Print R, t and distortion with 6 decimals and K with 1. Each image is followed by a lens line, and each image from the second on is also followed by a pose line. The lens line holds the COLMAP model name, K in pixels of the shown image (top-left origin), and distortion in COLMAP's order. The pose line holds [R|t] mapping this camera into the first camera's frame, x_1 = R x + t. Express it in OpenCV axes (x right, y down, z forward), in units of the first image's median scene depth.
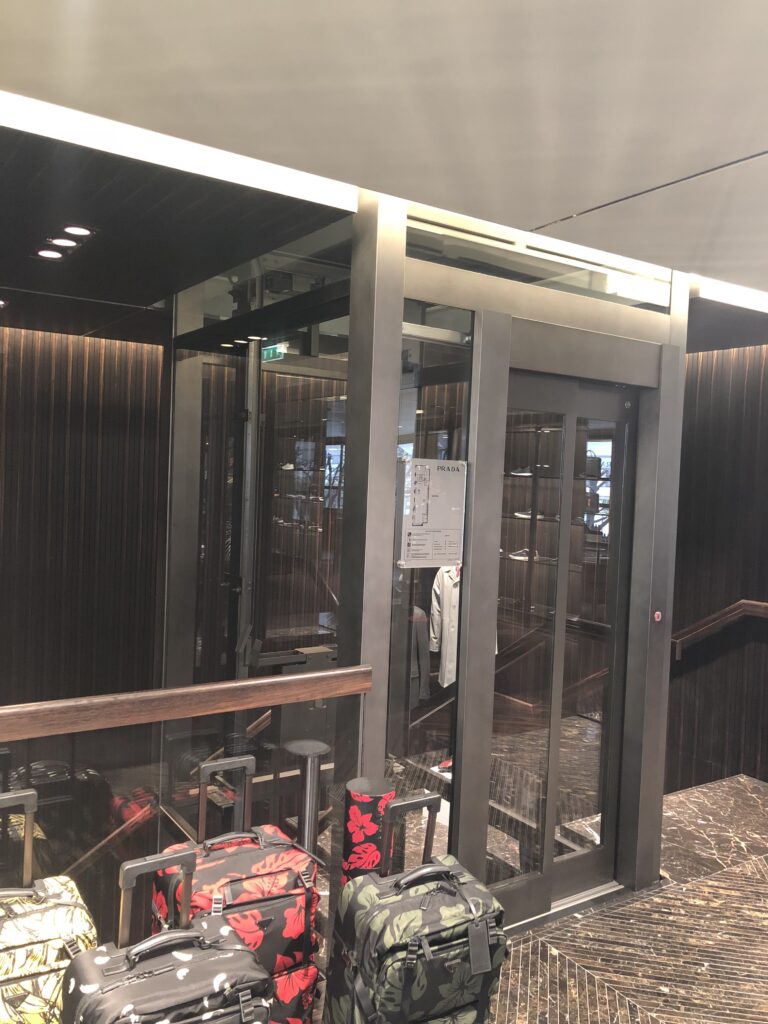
lens RADIAL K [[837.9, 0, 383.1], [0, 837.9, 504.9], [0, 0, 1]] dist [0.016339, 0.004024]
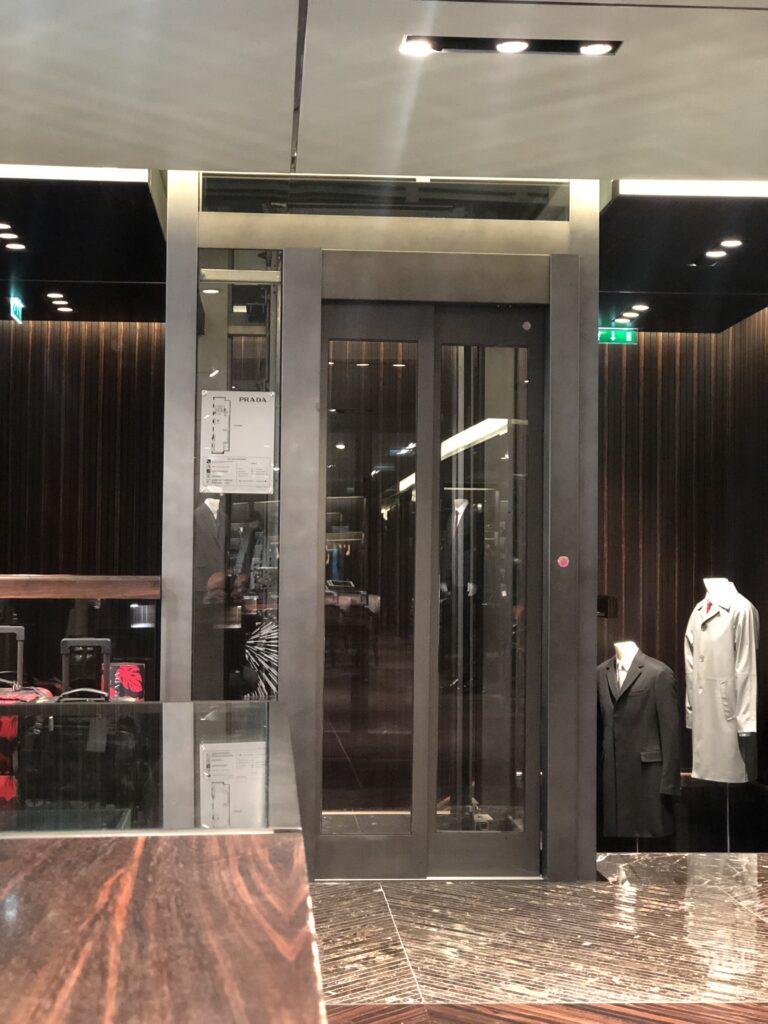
lens RADIAL K [[1675.6, 0, 384.0], [0, 1675.6, 512.0], [0, 0, 1]] dist [0.005377, 0.129150]
pose [[0.867729, -0.051181, -0.494395, 1.029338], [0.008215, 0.996025, -0.088693, 0.233687], [0.496969, 0.072900, 0.864701, -0.599759]]
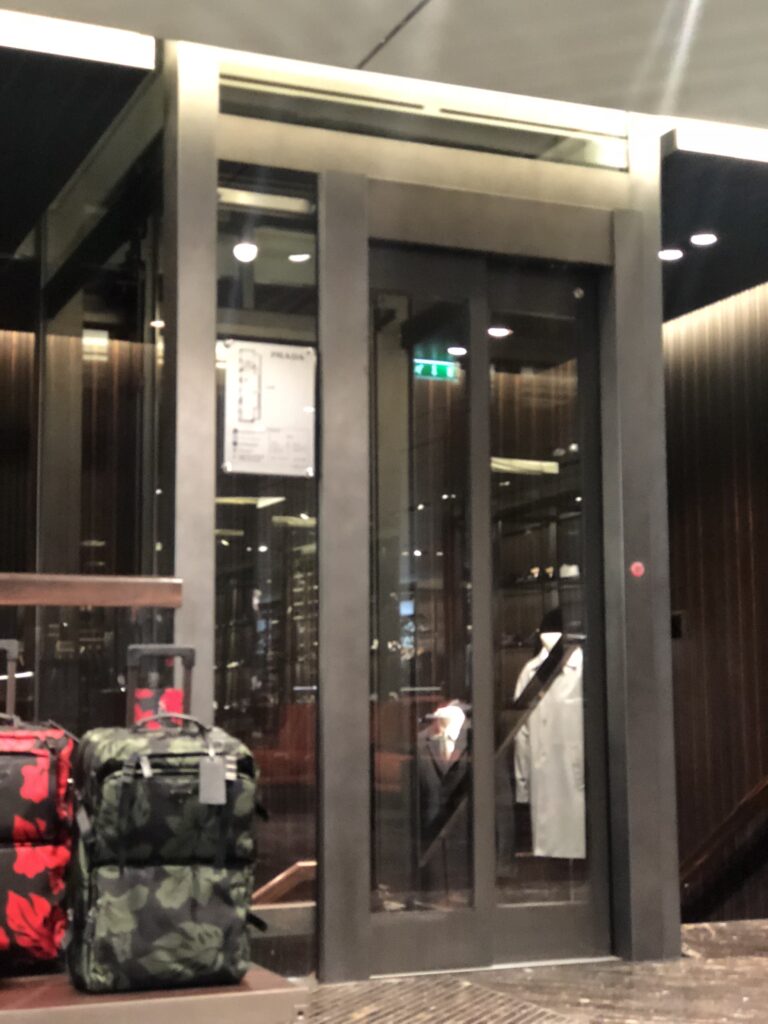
lens RADIAL K [[1655.5, 0, 384.0], [0, 1655.5, 512.0], [0, 0, 1]] dist [-0.014992, 0.615830]
pose [[0.982566, -0.066457, -0.173632, 0.363782], [0.038632, 0.986527, -0.158973, 0.303483], [0.181858, 0.149493, 0.971895, -0.446523]]
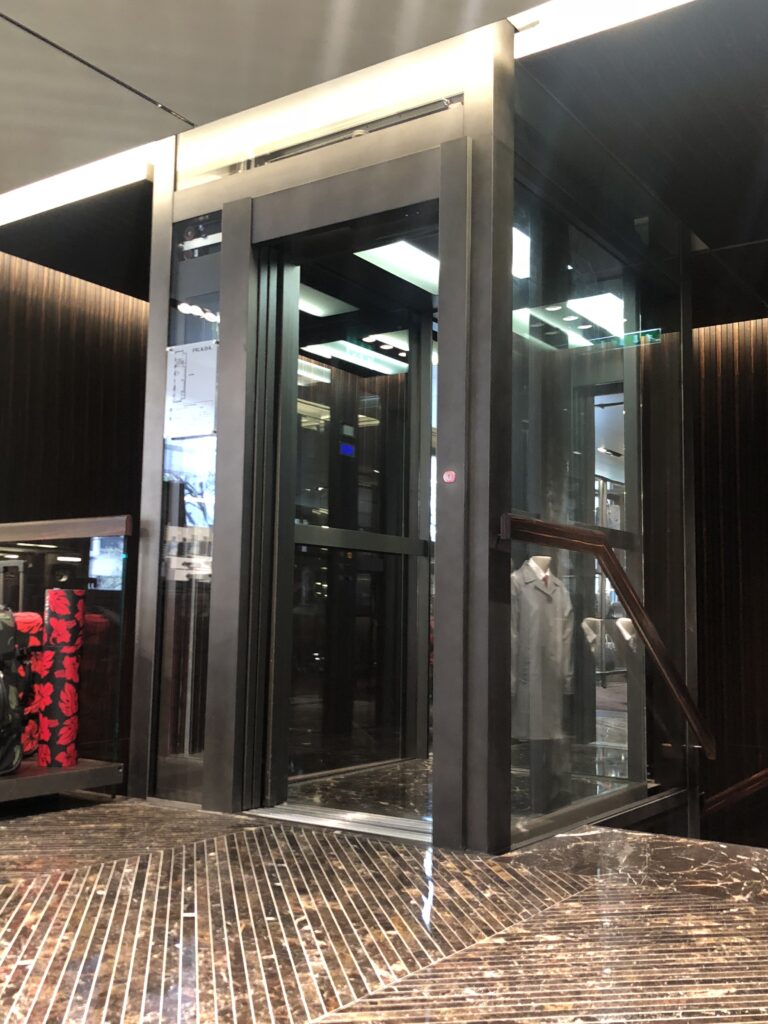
lens RADIAL K [[1051.0, 0, 385.0], [0, 1051.0, 505.9], [0, 0, 1]] dist [0.012634, 0.001294]
pose [[0.367473, -0.131826, -0.920644, 1.188911], [-0.034142, 0.987324, -0.155002, 0.309755], [0.929407, 0.088392, 0.358314, 0.605293]]
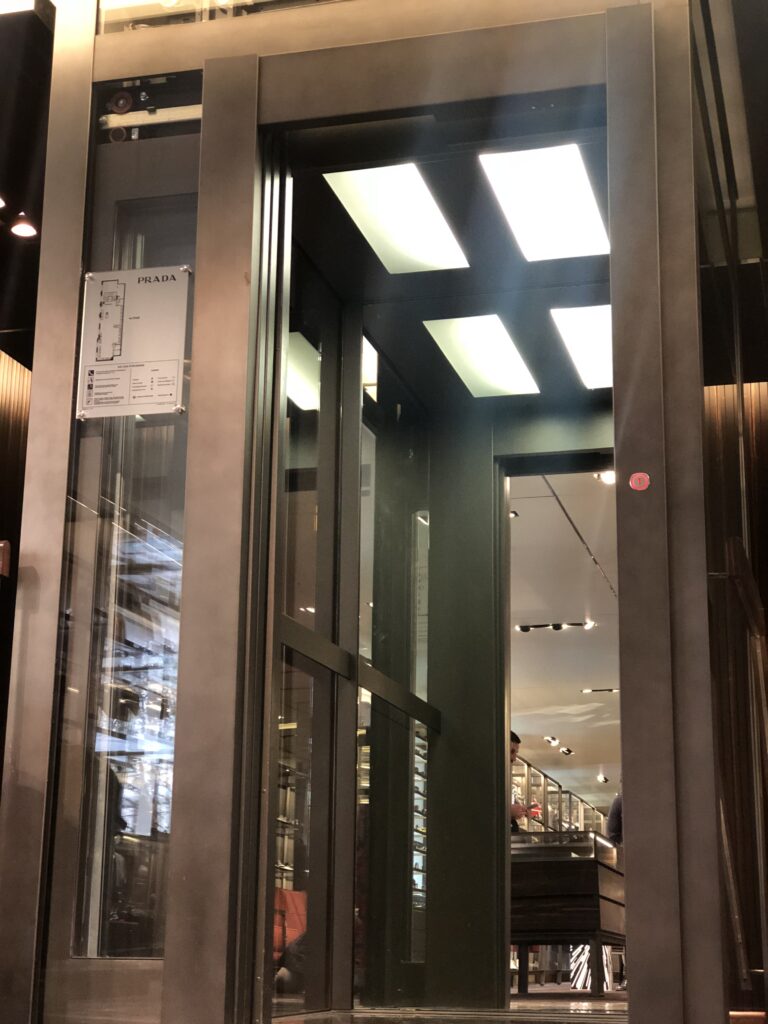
lens RADIAL K [[1663.6, 0, 382.0], [0, 1663.6, 524.5], [0, 0, 1]] dist [0.011475, 0.426371]
pose [[0.654600, -0.217584, -0.723986, 0.949422], [-0.013069, 0.954285, -0.298614, 0.460506], [0.755862, 0.204934, 0.621831, 0.262965]]
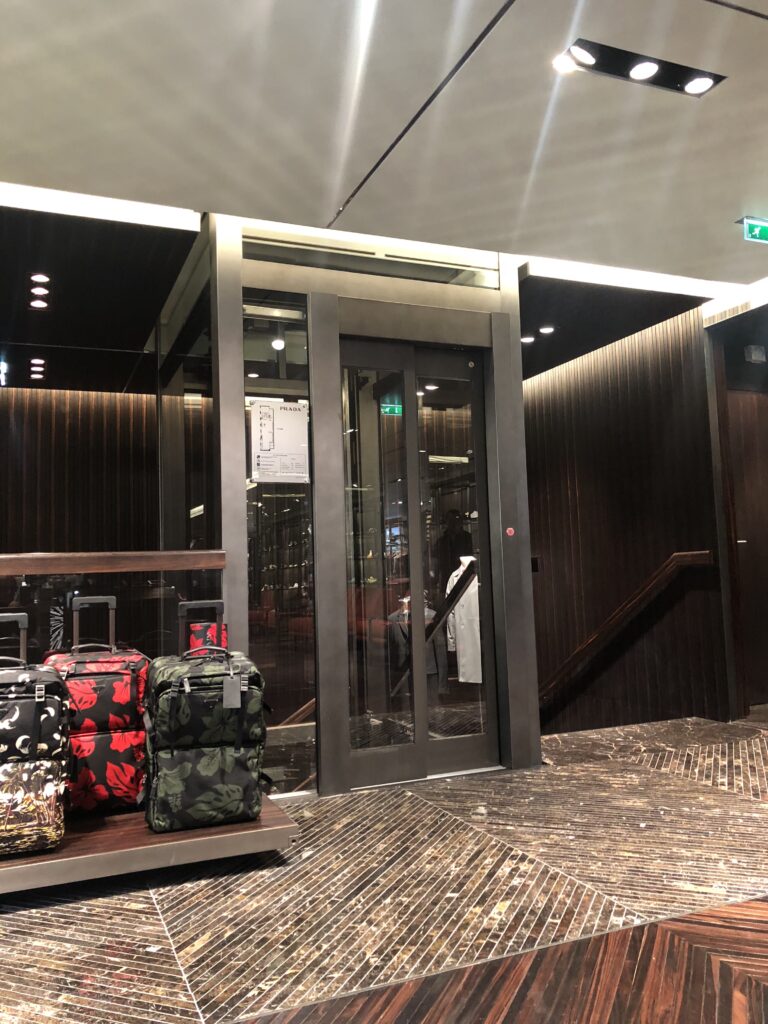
lens RADIAL K [[837.9, 0, 383.1], [0, 837.9, 504.9], [0, 0, 1]] dist [0.016339, 0.004024]
pose [[0.979481, -0.087271, -0.181658, 0.369810], [0.064639, 0.989796, -0.126987, 0.234185], [0.190887, 0.112639, 0.975128, -0.206468]]
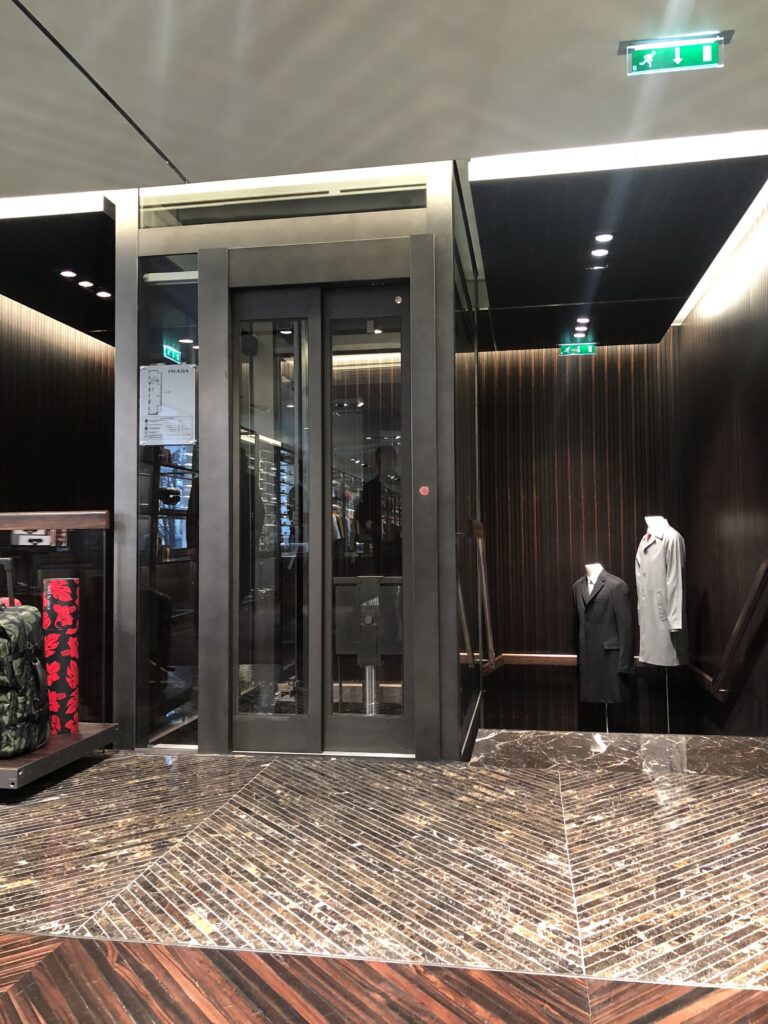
lens RADIAL K [[837.9, 0, 383.1], [0, 837.9, 504.9], [0, 0, 1]] dist [0.016339, 0.004024]
pose [[0.722727, -0.074854, -0.687068, 1.001989], [0.013285, 0.995439, -0.094475, 0.246881], [0.691006, 0.059152, 0.720425, 0.220888]]
